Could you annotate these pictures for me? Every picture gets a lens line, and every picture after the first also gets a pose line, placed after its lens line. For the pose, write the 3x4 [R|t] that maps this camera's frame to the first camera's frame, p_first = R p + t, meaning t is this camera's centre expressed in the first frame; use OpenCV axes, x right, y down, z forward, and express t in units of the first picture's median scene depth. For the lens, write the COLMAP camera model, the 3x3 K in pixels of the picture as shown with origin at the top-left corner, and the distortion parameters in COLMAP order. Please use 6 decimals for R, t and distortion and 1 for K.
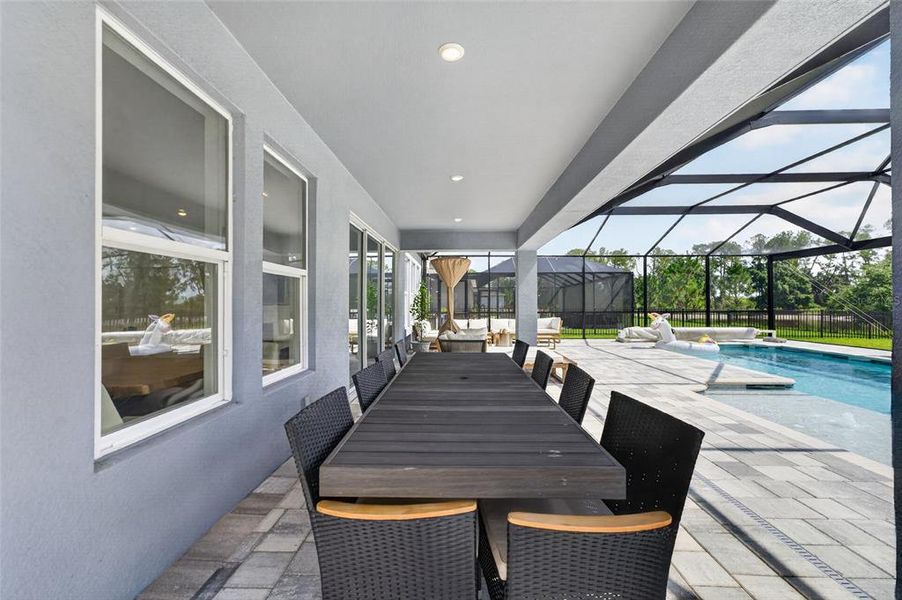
lens RADIAL K [[347.4, 0, 444.2], [0, 347.4, 302.0], [0, 0, 1]] dist [0.002175, 0.000089]
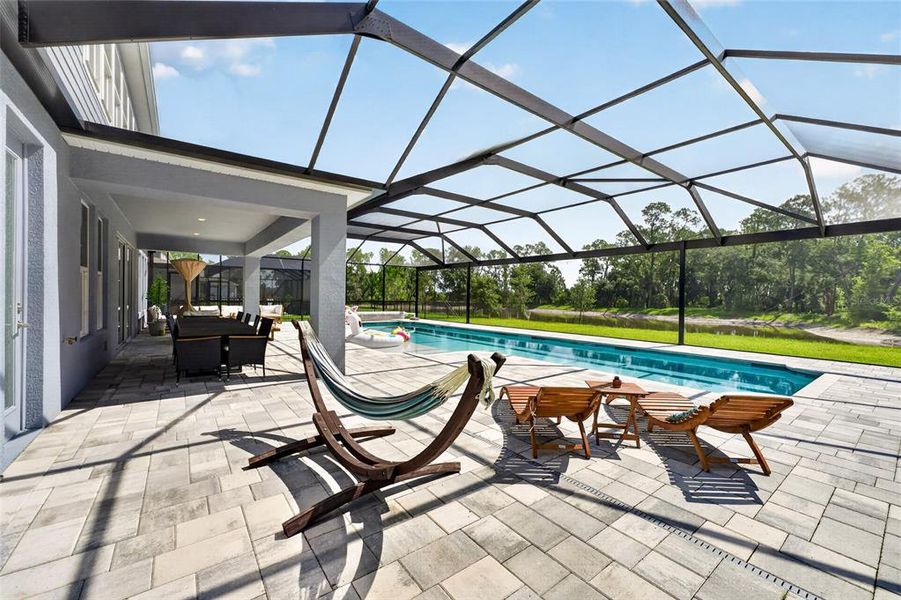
lens RADIAL K [[360.9, 0, 437.6], [0, 360.9, 295.7], [0, 0, 1]] dist [0.003782, 0.000834]
pose [[0.782500, 0.018543, 0.622374, -0.059579], [-0.022471, 0.999746, -0.001533, -0.001985], [-0.622245, -0.012786, 0.782719, -0.444201]]
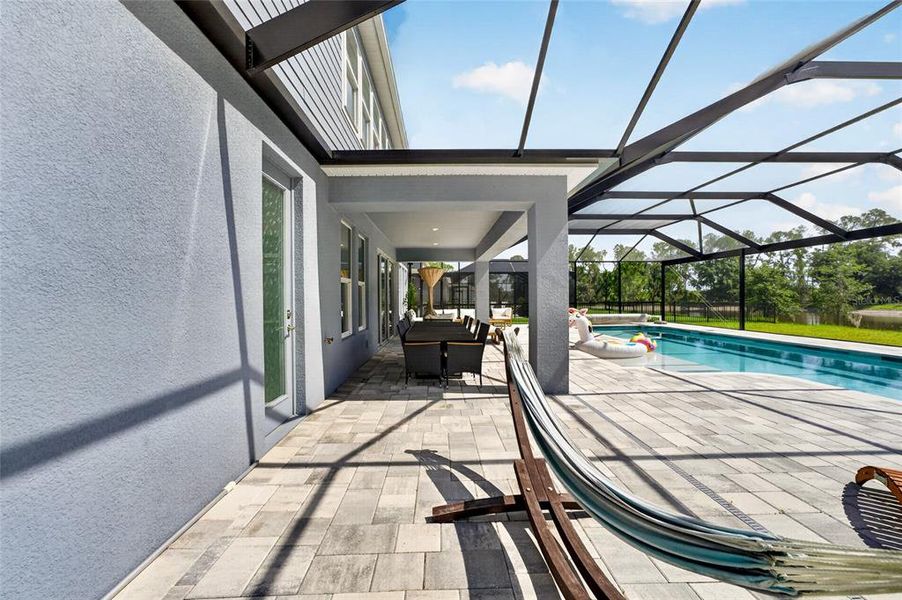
lens RADIAL K [[361.3, 0, 456.4], [0, 361.3, 299.4], [0, 0, 1]] dist [0.003782, 0.000834]
pose [[0.995212, -0.004582, 0.097631, -0.016016], [0.003651, 0.999946, 0.009712, -0.001836], [-0.097670, -0.009309, 0.995175, -0.374211]]
